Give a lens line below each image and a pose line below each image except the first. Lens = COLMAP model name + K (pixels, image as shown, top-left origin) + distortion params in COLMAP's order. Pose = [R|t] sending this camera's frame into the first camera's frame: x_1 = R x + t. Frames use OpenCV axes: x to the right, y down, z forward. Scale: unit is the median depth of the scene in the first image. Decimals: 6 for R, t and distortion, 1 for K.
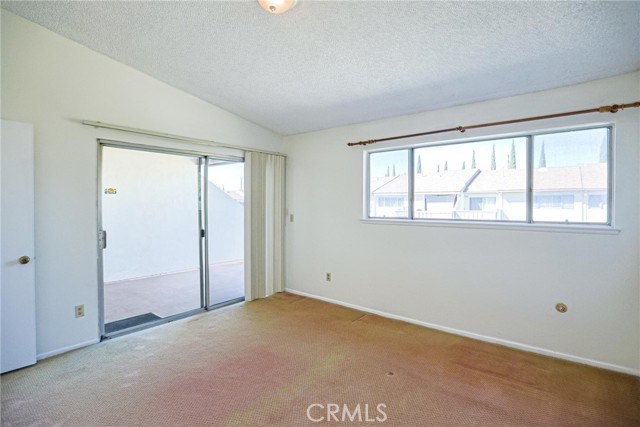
lens RADIAL K [[318.3, 0, 320.1], [0, 318.3, 207.1], [0, 0, 1]] dist [-0.035253, 0.009252]
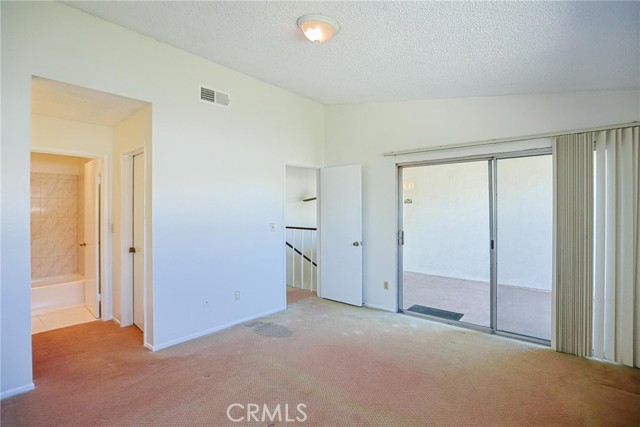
lens RADIAL K [[318.3, 0, 325.6], [0, 318.3, 210.4], [0, 0, 1]] dist [-0.035253, 0.009252]
pose [[-0.028088, 0.001294, -0.999605, 0.606336], [-0.005279, 0.999985, 0.001443, -0.012976], [0.999592, 0.005317, -0.028081, 0.645083]]
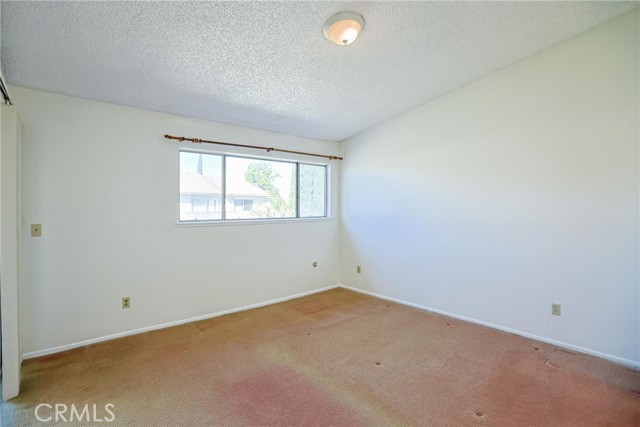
lens RADIAL K [[318.3, 0, 309.9], [0, 318.3, 212.8], [0, 0, 1]] dist [-0.035253, 0.009252]
pose [[0.181209, -0.023089, 0.983174, -0.788531], [0.007231, 0.999729, 0.022145, -0.009680], [-0.983418, 0.003097, 0.181326, 0.553007]]
